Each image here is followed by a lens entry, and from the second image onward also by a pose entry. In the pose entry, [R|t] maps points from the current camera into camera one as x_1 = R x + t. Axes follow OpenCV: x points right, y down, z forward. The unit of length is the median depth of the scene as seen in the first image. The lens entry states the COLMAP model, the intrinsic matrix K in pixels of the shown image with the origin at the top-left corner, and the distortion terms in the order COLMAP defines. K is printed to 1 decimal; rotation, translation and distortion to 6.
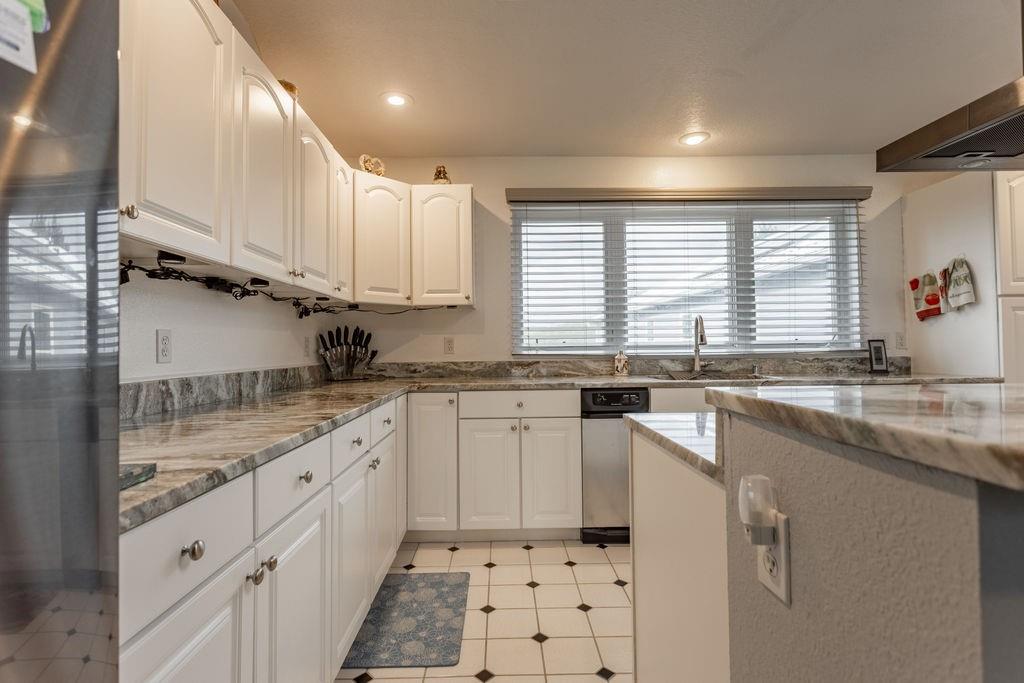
lens RADIAL K [[485.9, 0, 508.4], [0, 485.9, 338.5], [0, 0, 1]] dist [0.010721, -0.000523]
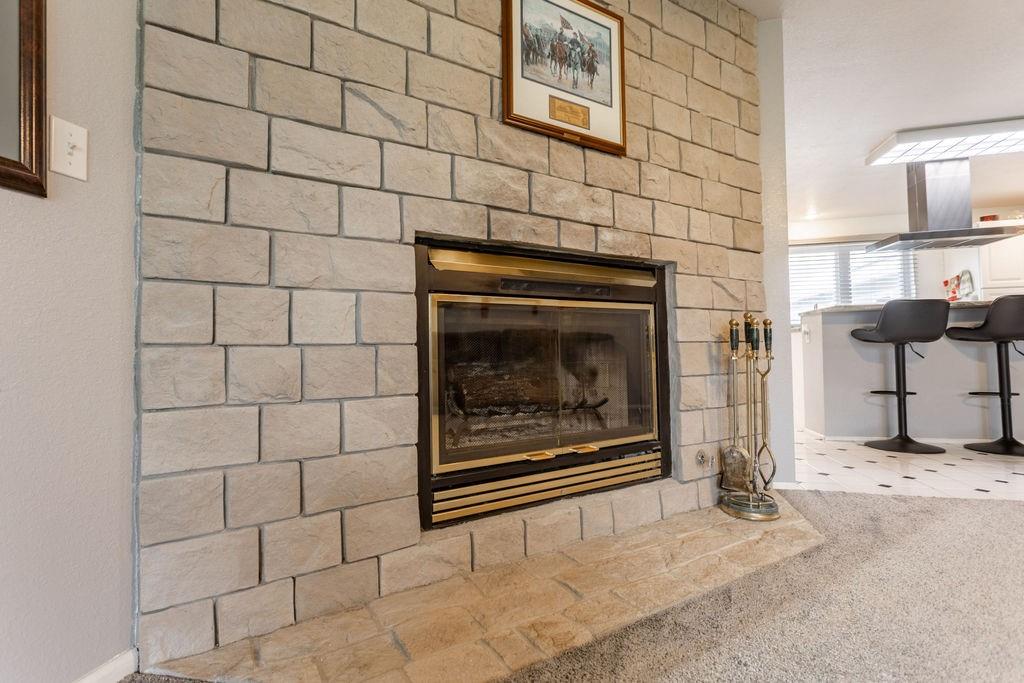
lens RADIAL K [[485.9, 0, 508.5], [0, 485.9, 336.7], [0, 0, 1]] dist [0.010721, -0.000523]
pose [[0.969438, -0.015263, -0.244860, -0.337288], [0.012303, 0.999832, -0.013615, 0.098724], [0.245027, 0.010186, 0.969463, -1.232476]]
